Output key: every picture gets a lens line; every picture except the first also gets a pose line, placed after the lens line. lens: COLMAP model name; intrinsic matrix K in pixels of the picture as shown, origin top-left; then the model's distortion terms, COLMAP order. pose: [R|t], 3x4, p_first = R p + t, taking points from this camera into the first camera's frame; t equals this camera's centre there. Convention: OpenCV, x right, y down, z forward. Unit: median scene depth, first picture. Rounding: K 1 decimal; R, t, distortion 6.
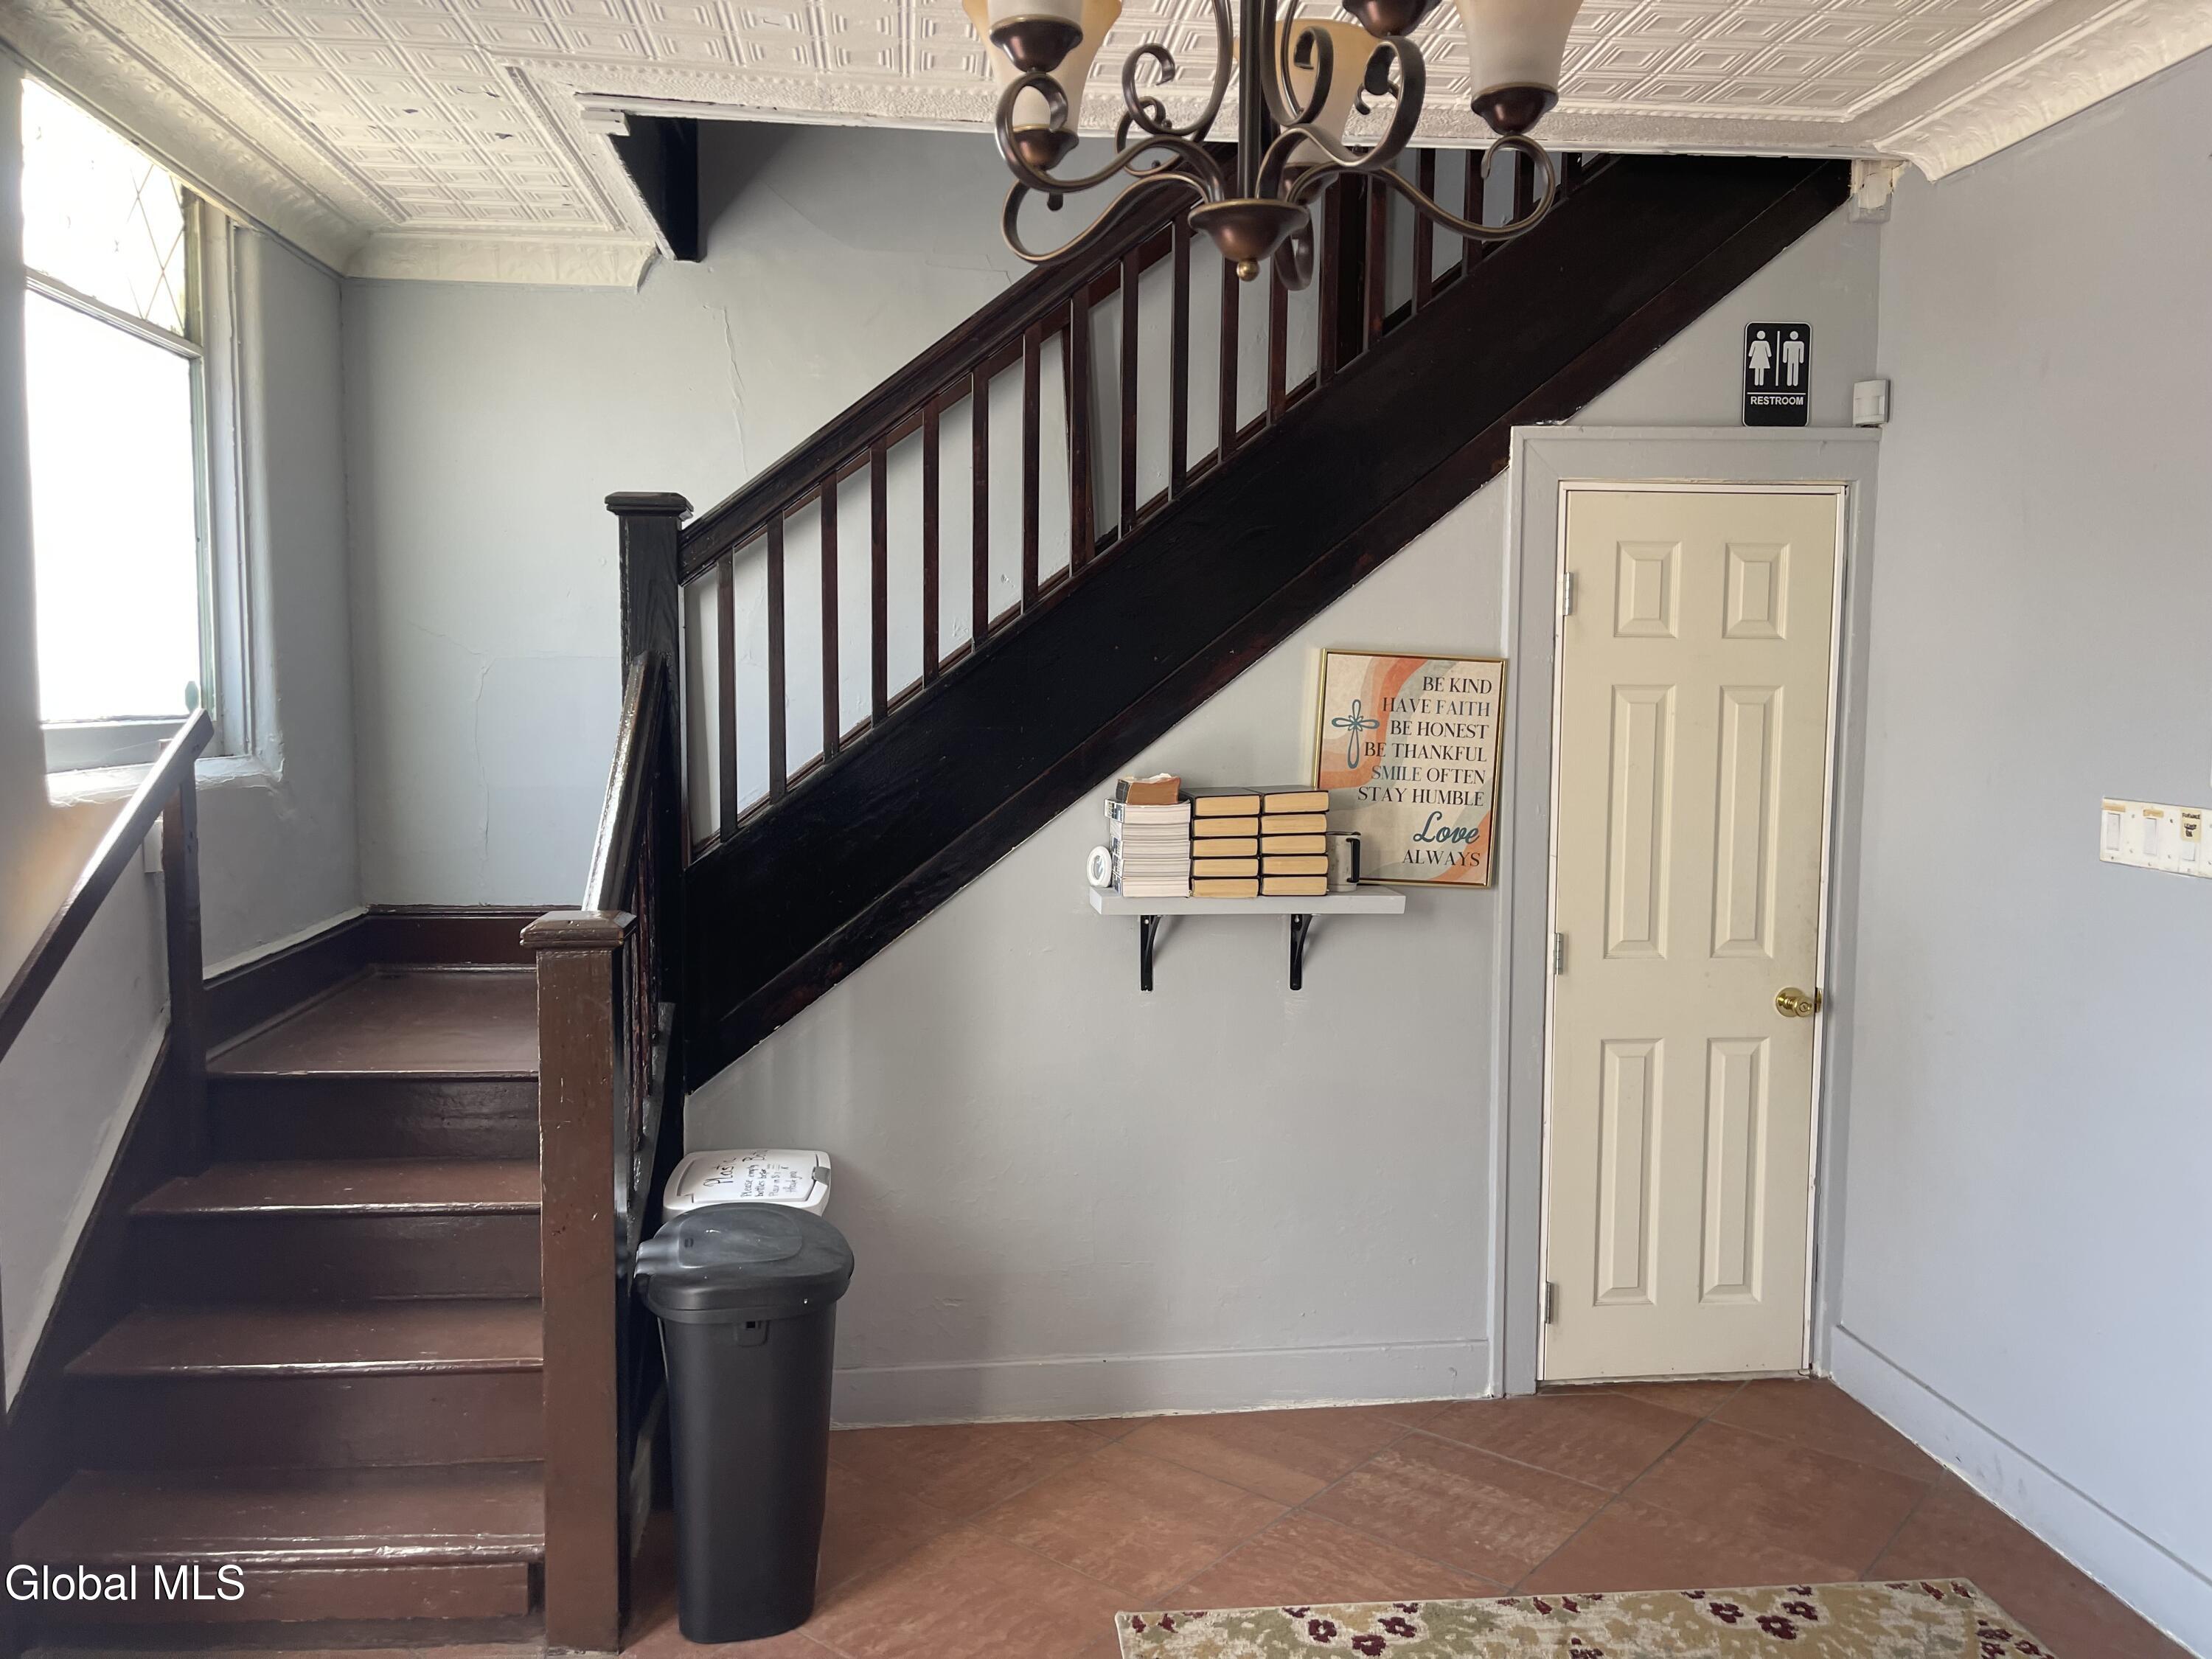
lens RADIAL K [[1672.4, 0, 1099.6], [0, 1672.4, 825.6], [0, 0, 1]] dist [0.060734, -0.078236]
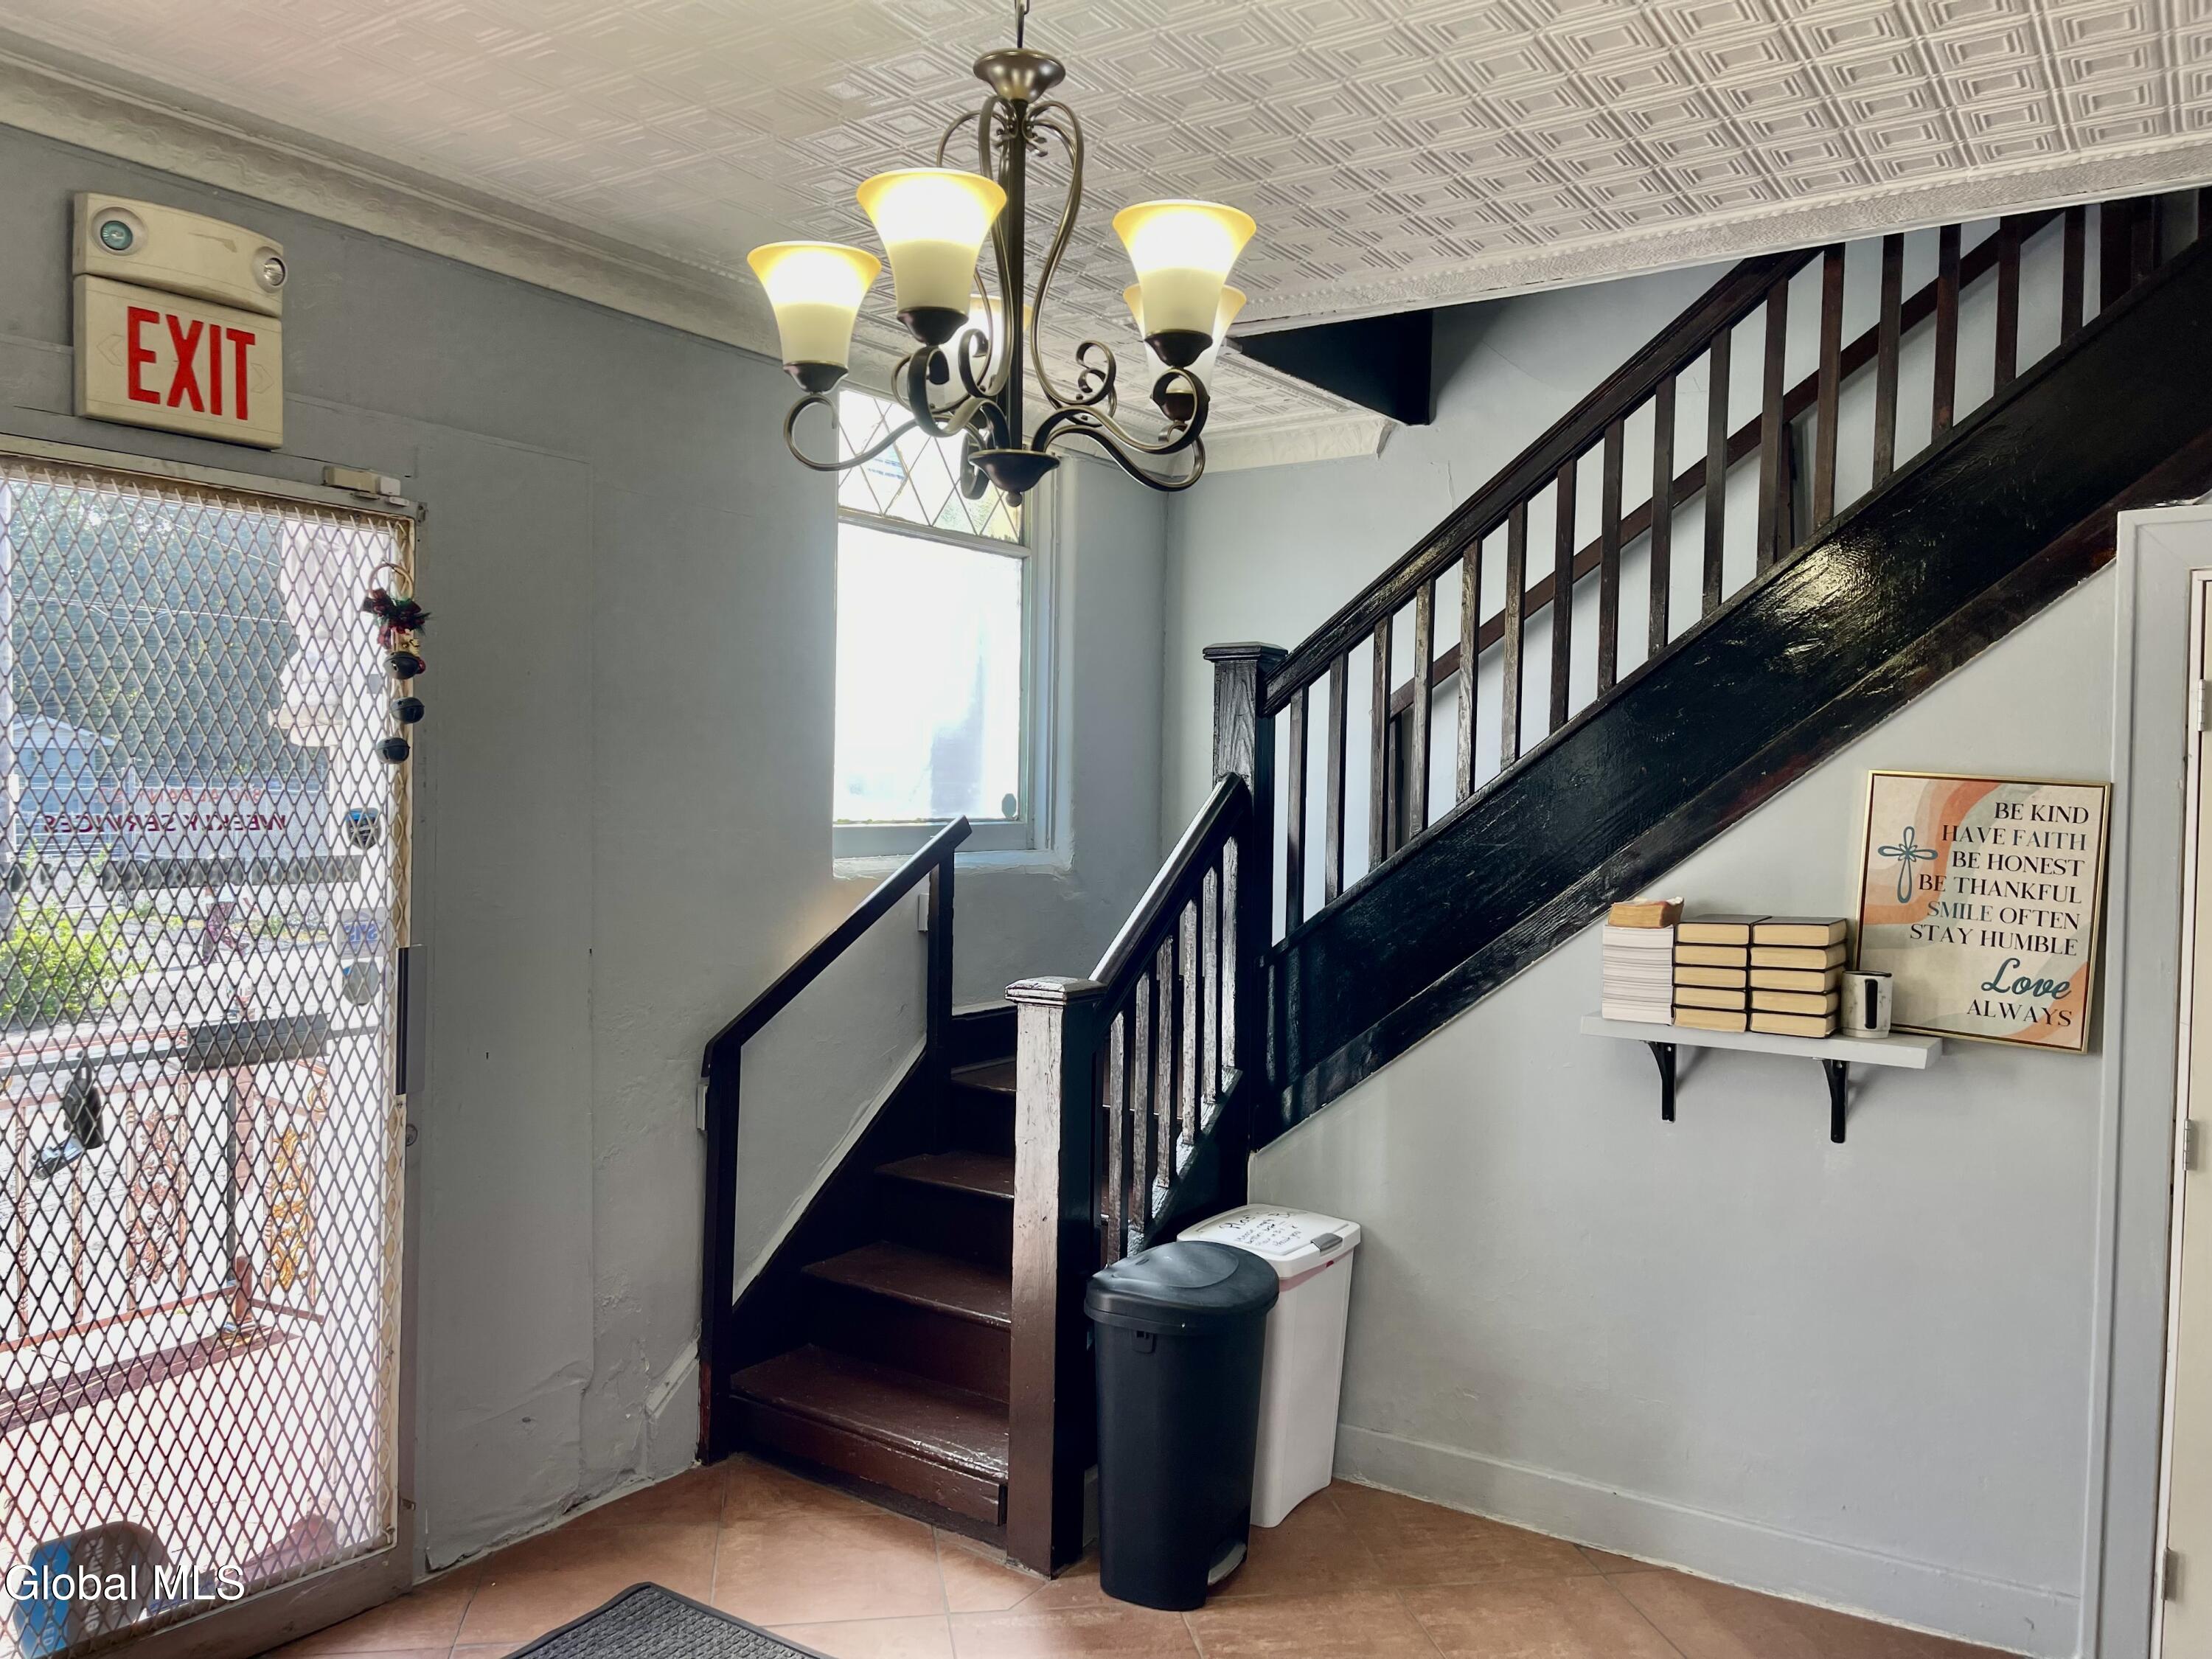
lens RADIAL K [[1672.4, 0, 1107.2], [0, 1672.4, 827.0], [0, 0, 1]] dist [0.060734, -0.078236]
pose [[0.765467, 0.023482, -0.643046, 0.404934], [-0.062287, 0.997345, -0.037725, -0.013900], [0.640453, 0.068931, 0.764898, 0.030439]]
